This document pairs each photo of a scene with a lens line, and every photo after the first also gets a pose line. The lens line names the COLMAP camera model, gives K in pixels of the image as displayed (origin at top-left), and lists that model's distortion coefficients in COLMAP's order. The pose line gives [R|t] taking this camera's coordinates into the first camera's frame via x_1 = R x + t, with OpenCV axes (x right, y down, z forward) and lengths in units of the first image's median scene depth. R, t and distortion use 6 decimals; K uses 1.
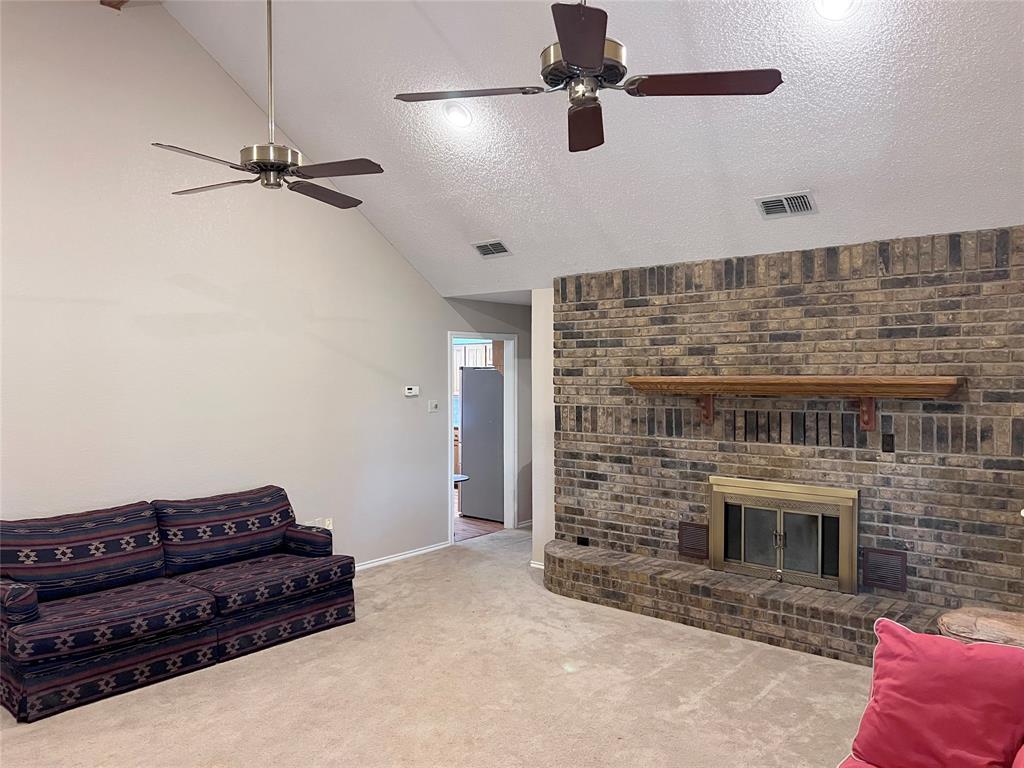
lens RADIAL K [[769.3, 0, 511.3], [0, 769.3, 383.4], [0, 0, 1]] dist [0.010833, -0.005199]
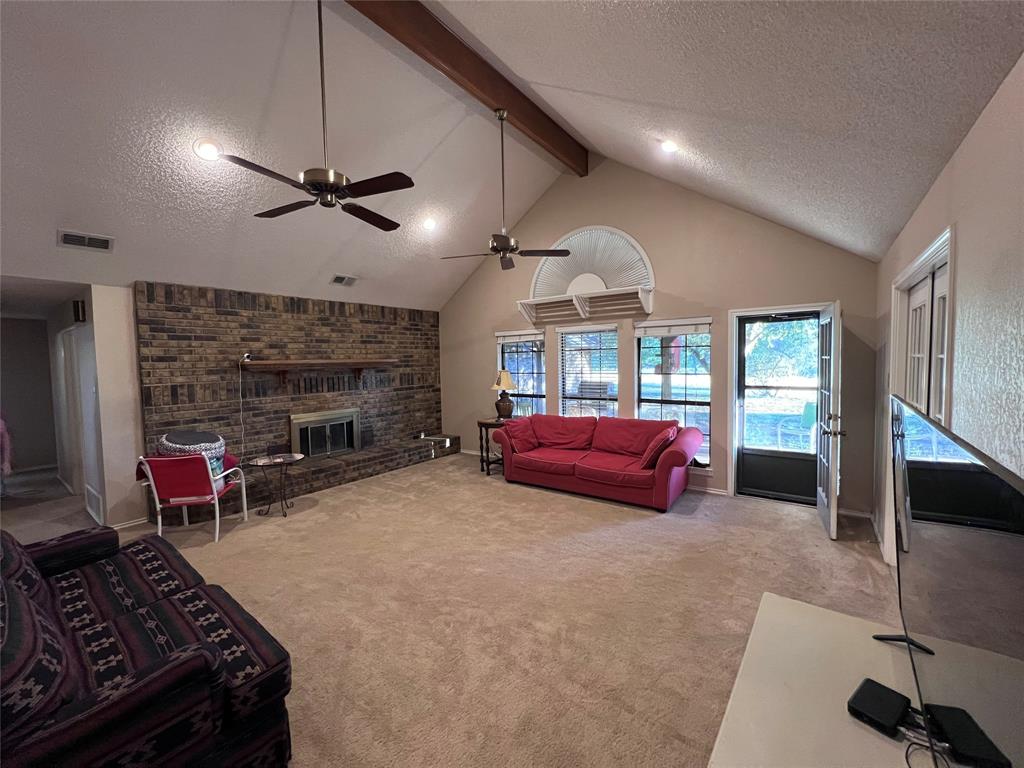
lens RADIAL K [[407.7, 0, 510.3], [0, 407.7, 382.5], [0, 0, 1]] dist [-0.000669, 0.000398]
pose [[-0.061830, -0.045691, 0.997040, -0.736605], [0.041222, 0.997982, 0.048290, 0.018025], [-0.997235, 0.044086, -0.059822, 0.543968]]
